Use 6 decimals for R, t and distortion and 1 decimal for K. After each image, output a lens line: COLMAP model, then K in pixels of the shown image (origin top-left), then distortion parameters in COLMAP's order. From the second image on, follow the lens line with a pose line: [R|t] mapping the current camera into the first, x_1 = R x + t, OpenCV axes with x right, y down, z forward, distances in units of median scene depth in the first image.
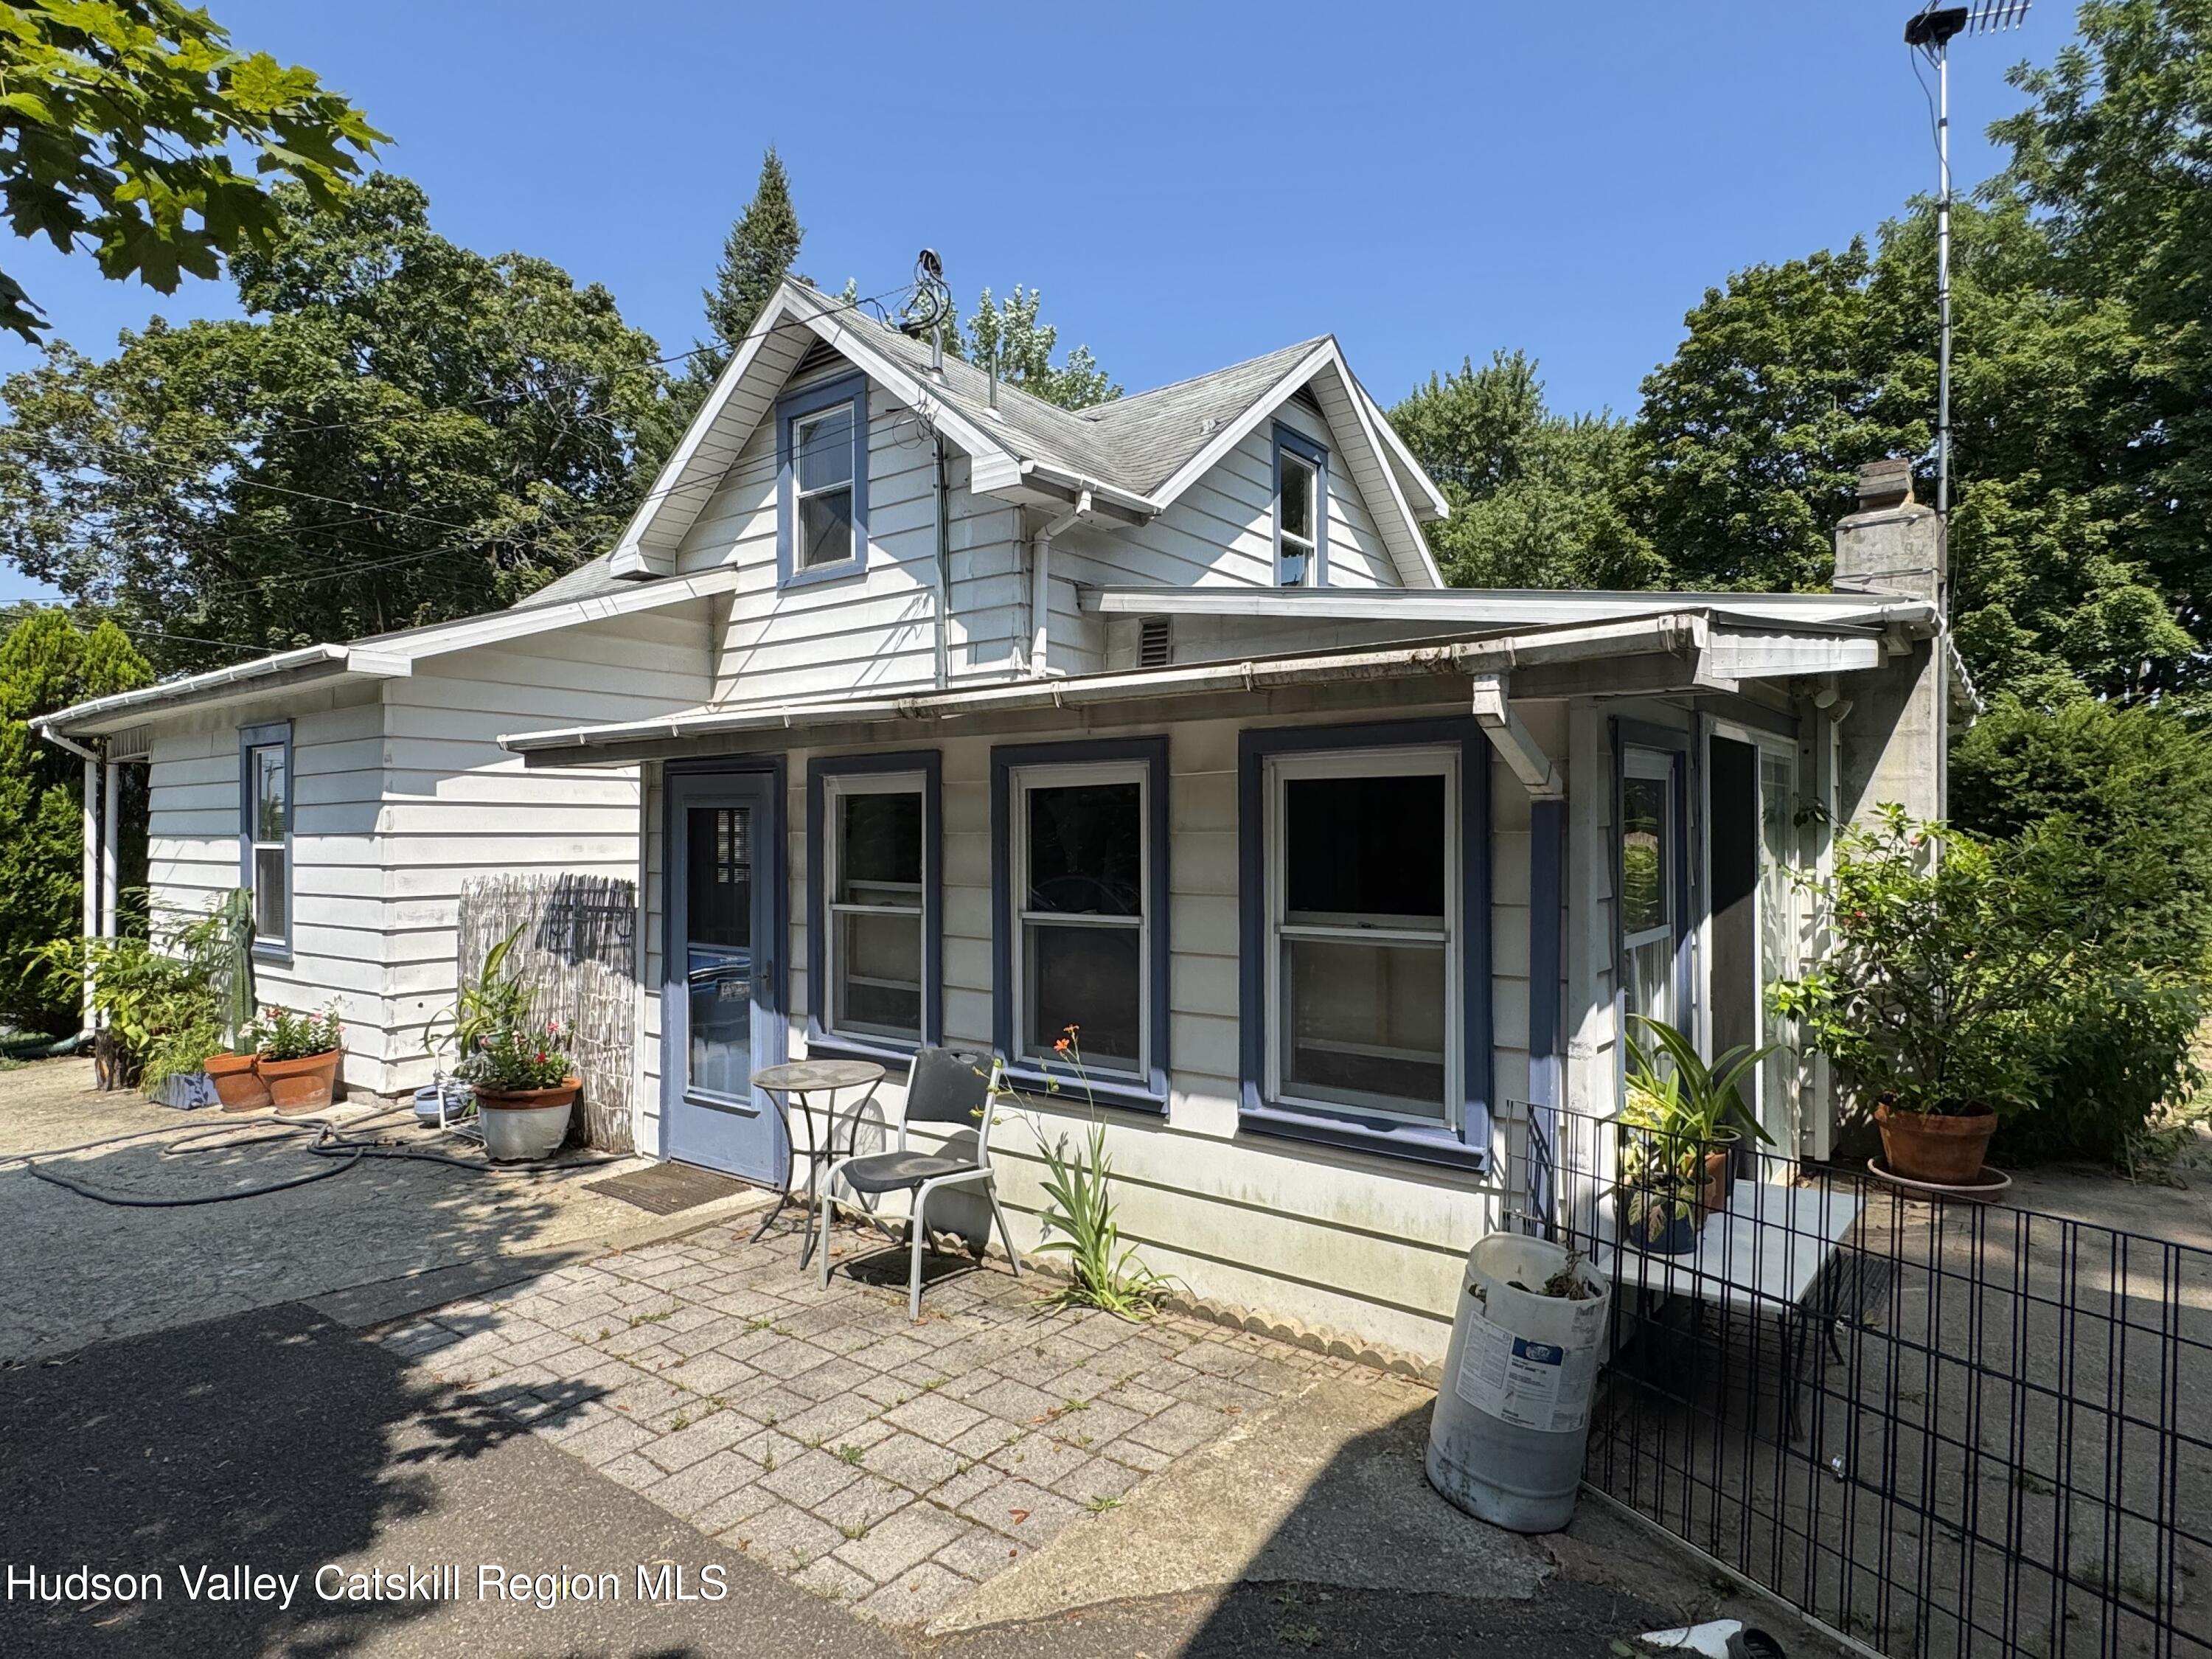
lens RADIAL K [[1206.3, 0, 1115.4], [0, 1206.3, 853.9], [0, 0, 1]] dist [-0.006092, -0.001687]
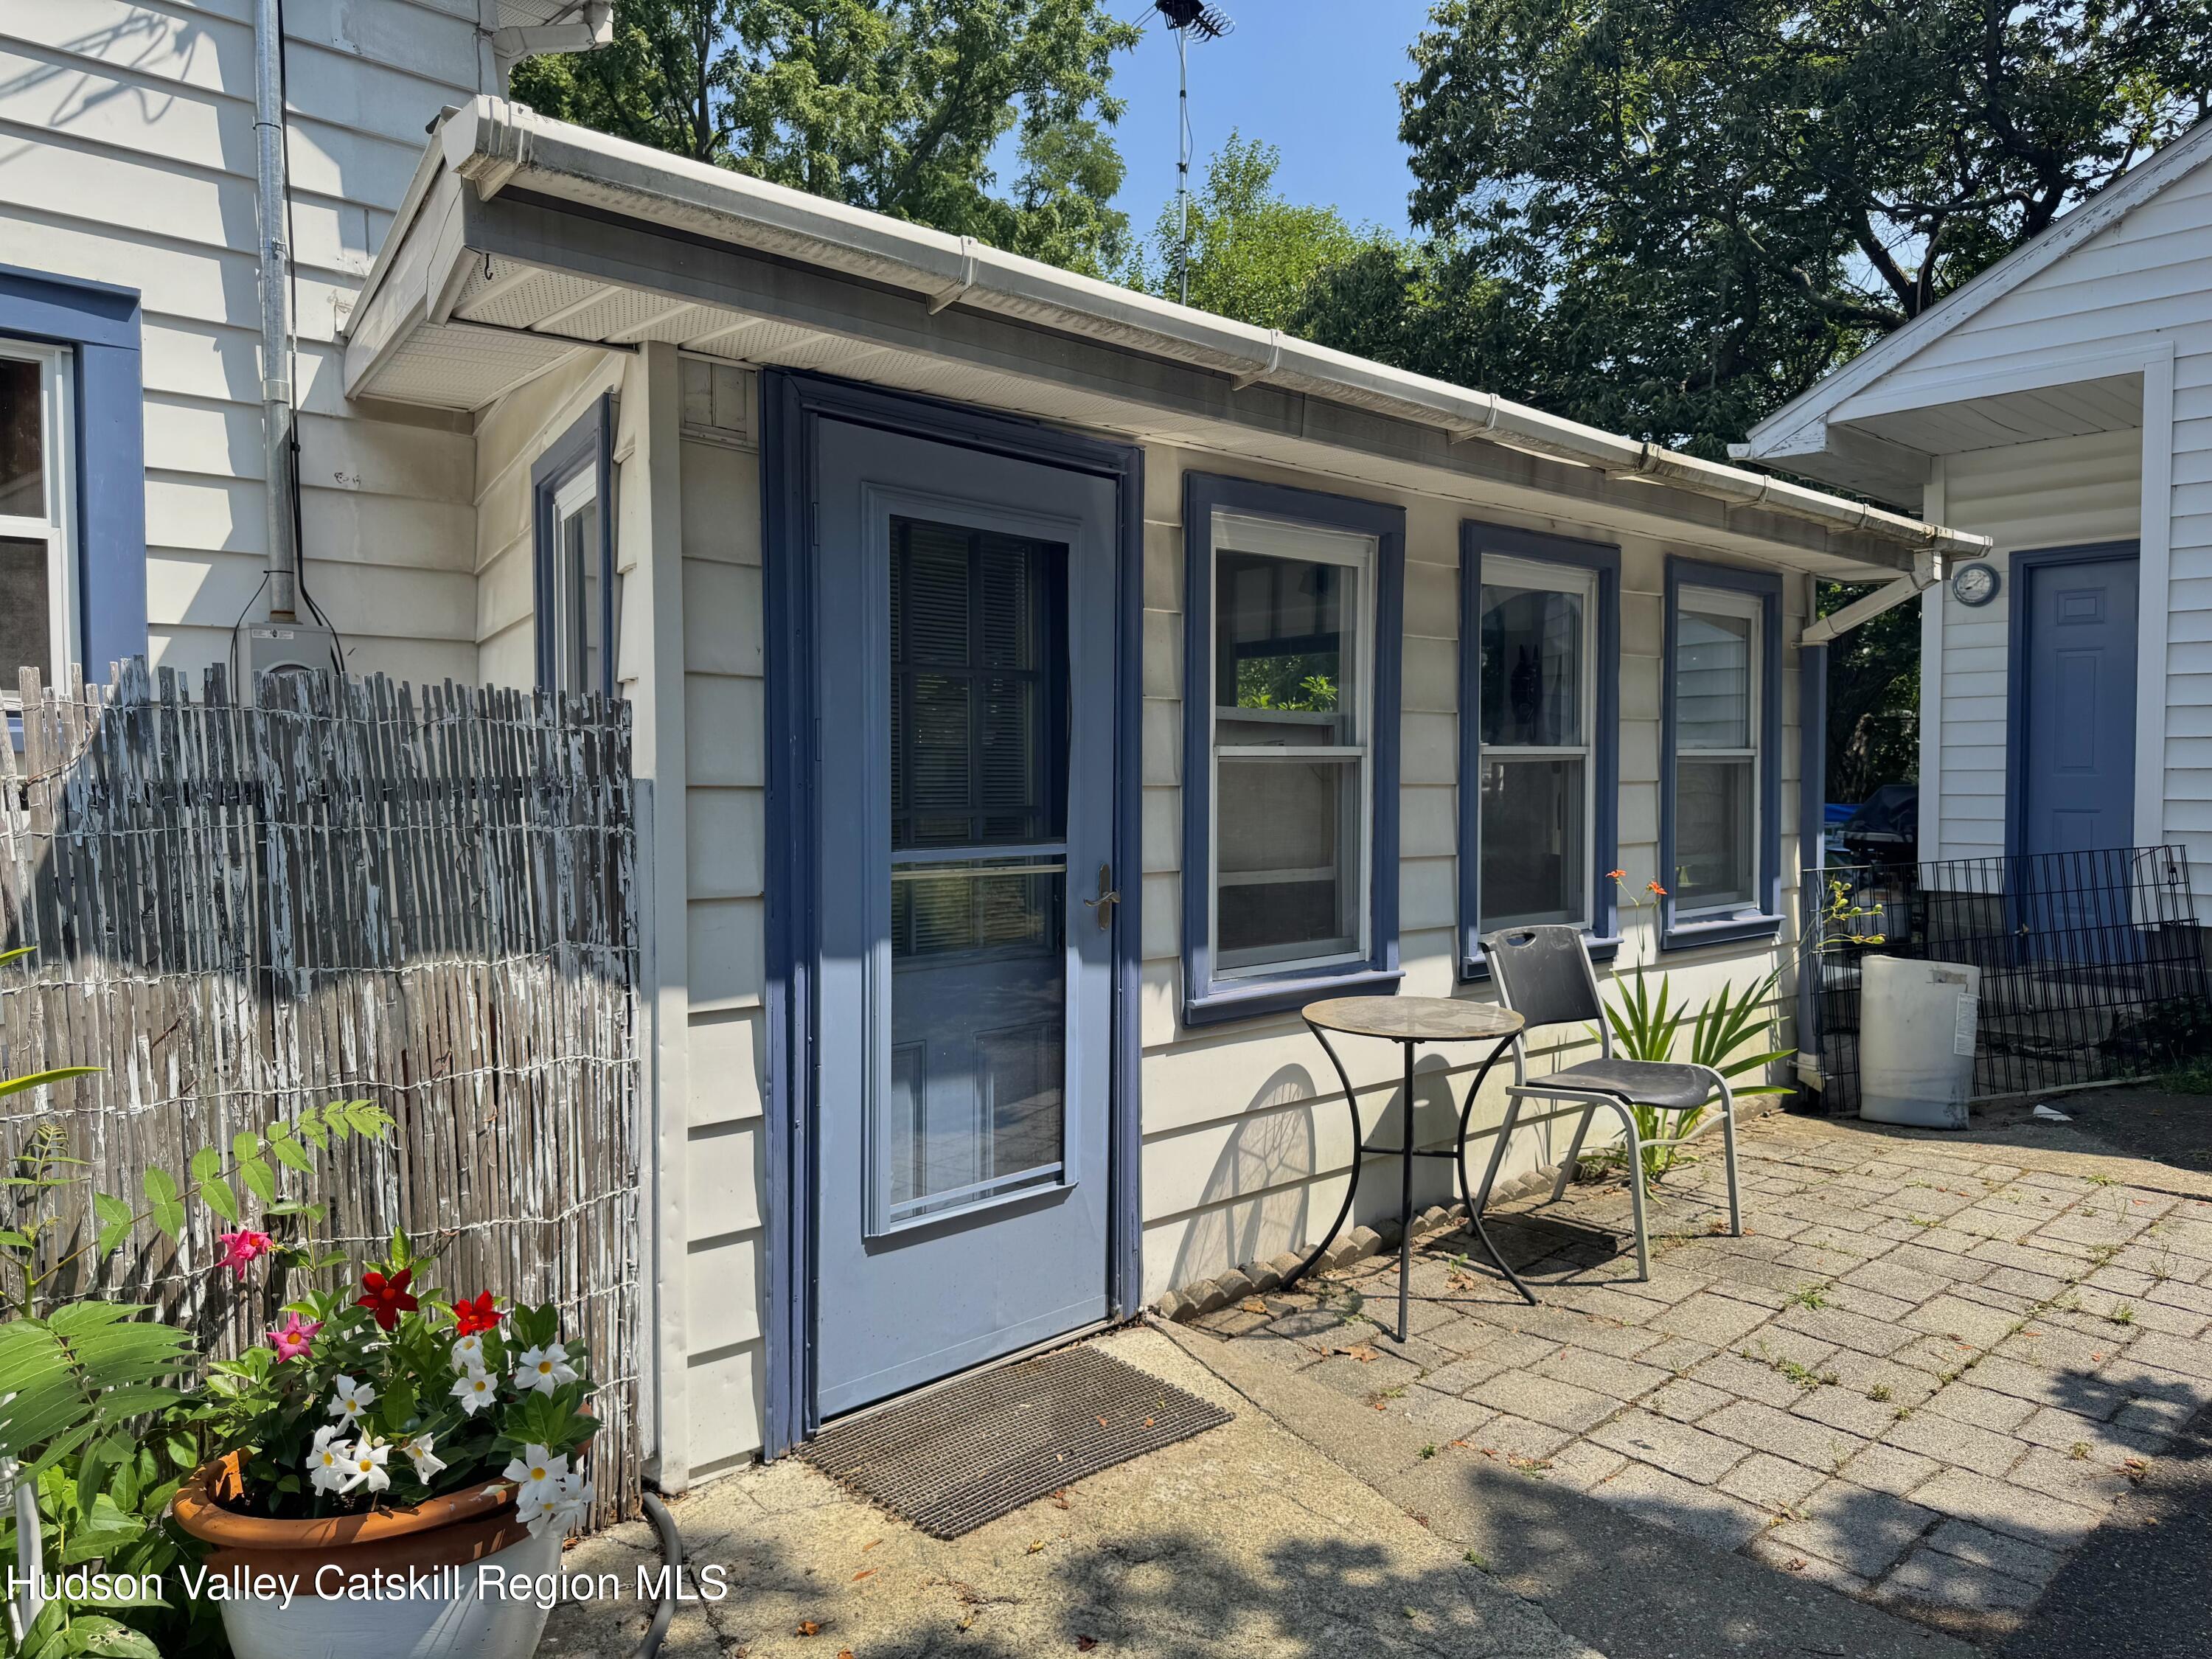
lens RADIAL K [[1585.6, 0, 1109.3], [0, 1585.6, 825.9], [0, 0, 1]] dist [0.039392, -0.032758]
pose [[0.160292, -0.032280, 0.986542, -1.007537], [0.019834, 0.999369, 0.029477, 0.060383], [-0.986870, 0.014842, 0.160831, 0.982593]]
